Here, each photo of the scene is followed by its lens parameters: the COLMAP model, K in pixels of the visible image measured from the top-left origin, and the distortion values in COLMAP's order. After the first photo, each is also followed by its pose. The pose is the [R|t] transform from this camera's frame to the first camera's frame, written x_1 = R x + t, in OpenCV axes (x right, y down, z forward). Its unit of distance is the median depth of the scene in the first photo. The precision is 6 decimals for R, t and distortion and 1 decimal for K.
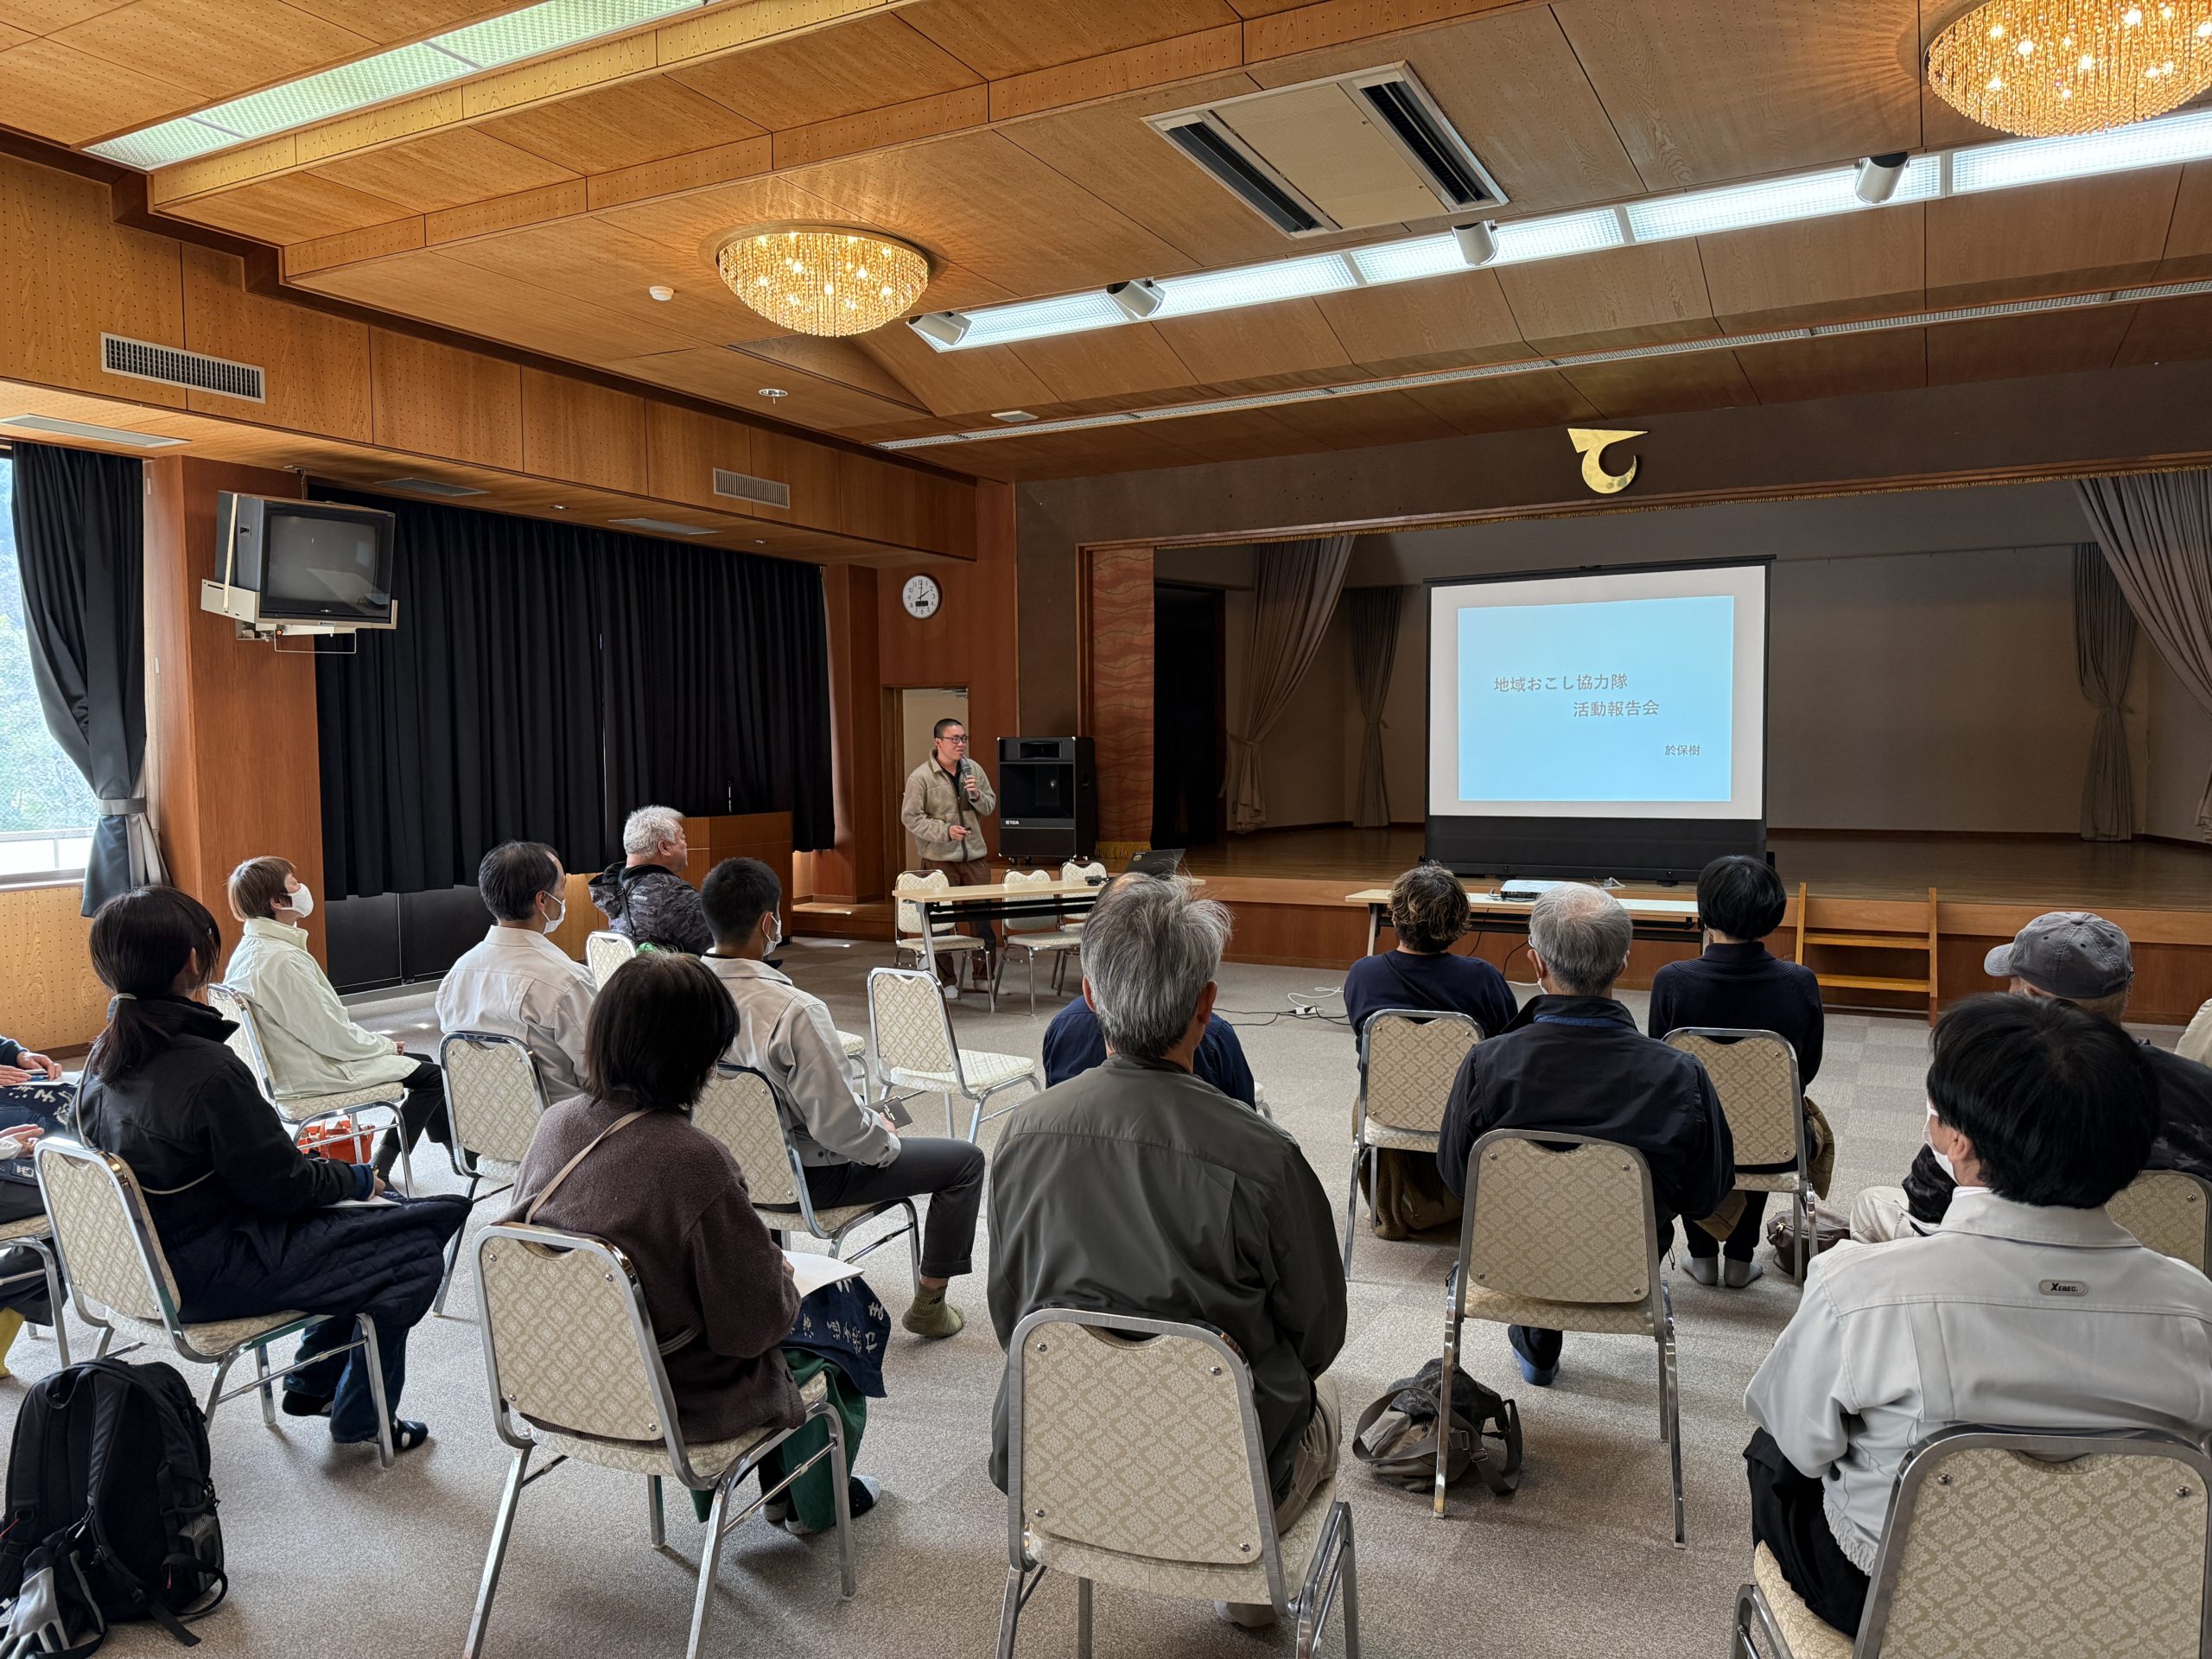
lens RADIAL K [[1542.8, 0, 1129.6], [0, 1542.8, 838.3], [0, 0, 1]] dist [0.044021, -0.032936]
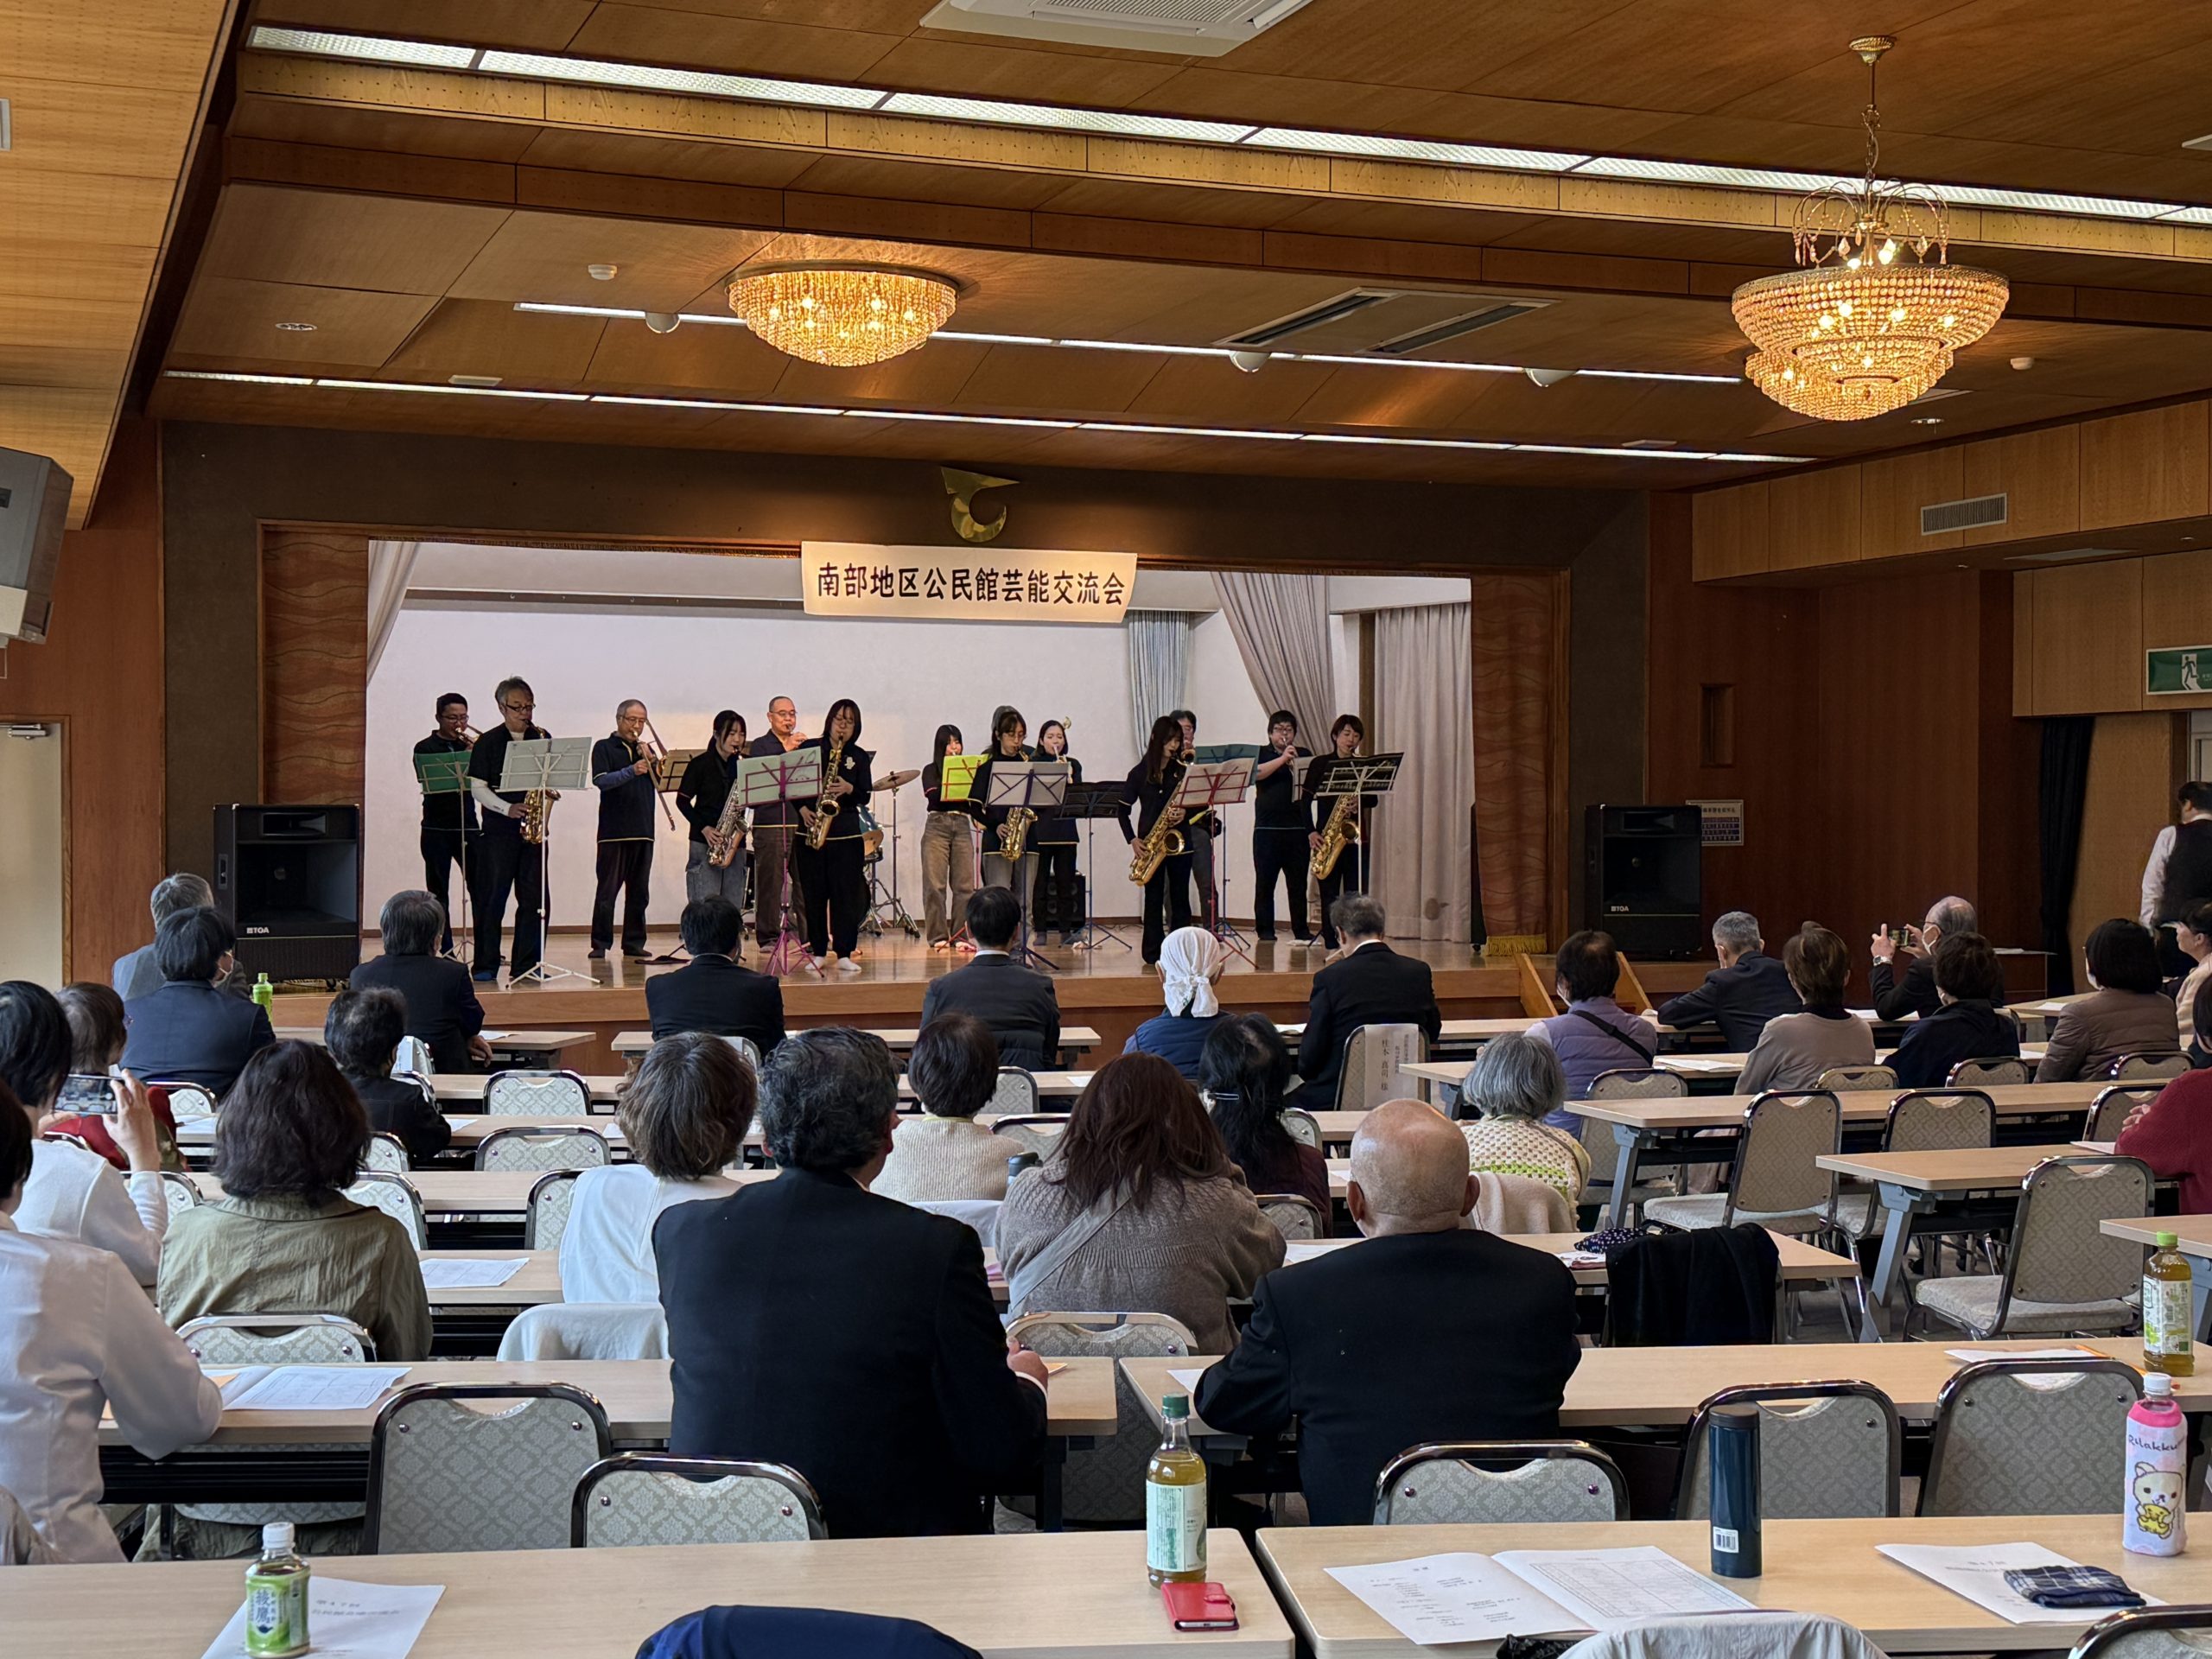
lens RADIAL K [[2783.9, 0, 1106.0], [0, 2783.9, 829.5], [0, 0, 1]] dist [0.036671, 0.011554]
pose [[0.662283, -0.000096, 0.749253, -1.478222], [0.037771, 0.998733, -0.033259, 0.001115], [-0.748301, 0.050327, 0.661448, -0.188510]]
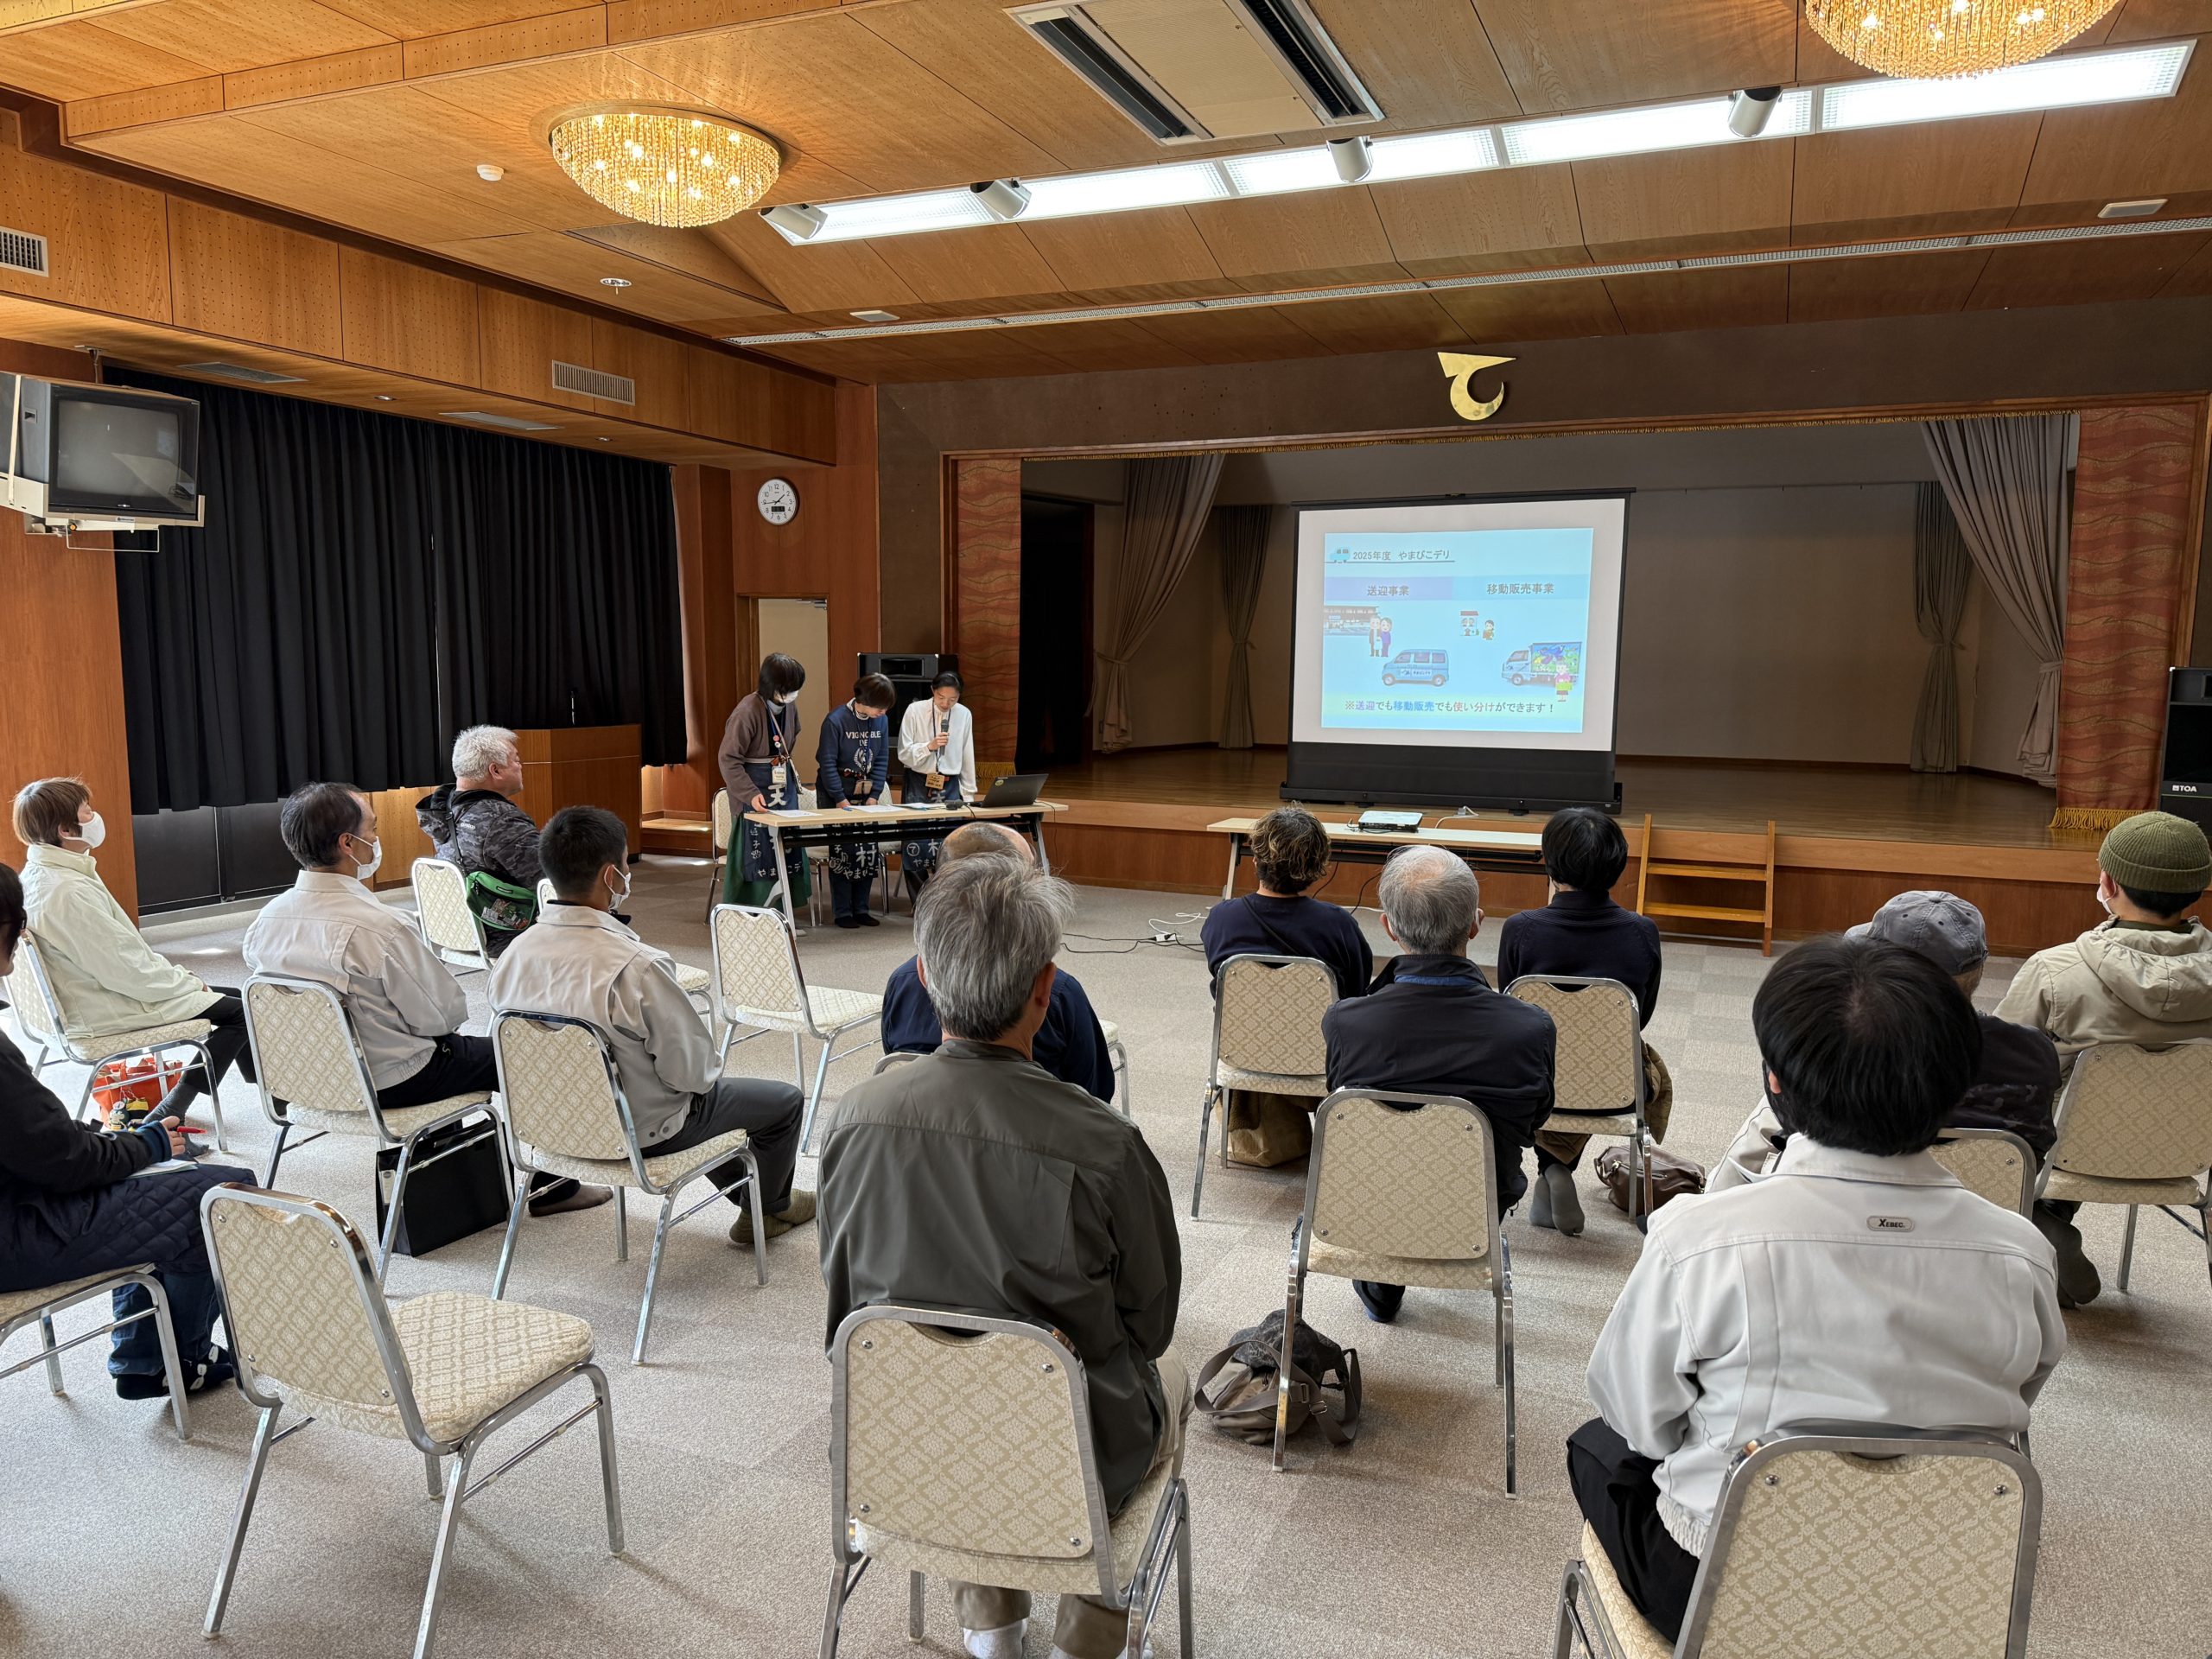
lens RADIAL K [[1532.8, 0, 1116.3], [0, 1532.8, 841.6], [0, 0, 1]] dist [0.049311, -0.039807]
pose [[0.996966, 0.010750, 0.077091, 0.007724], [-0.015557, 0.997953, 0.062023, -0.016392], [-0.076267, -0.063035, 0.995093, 0.023450]]
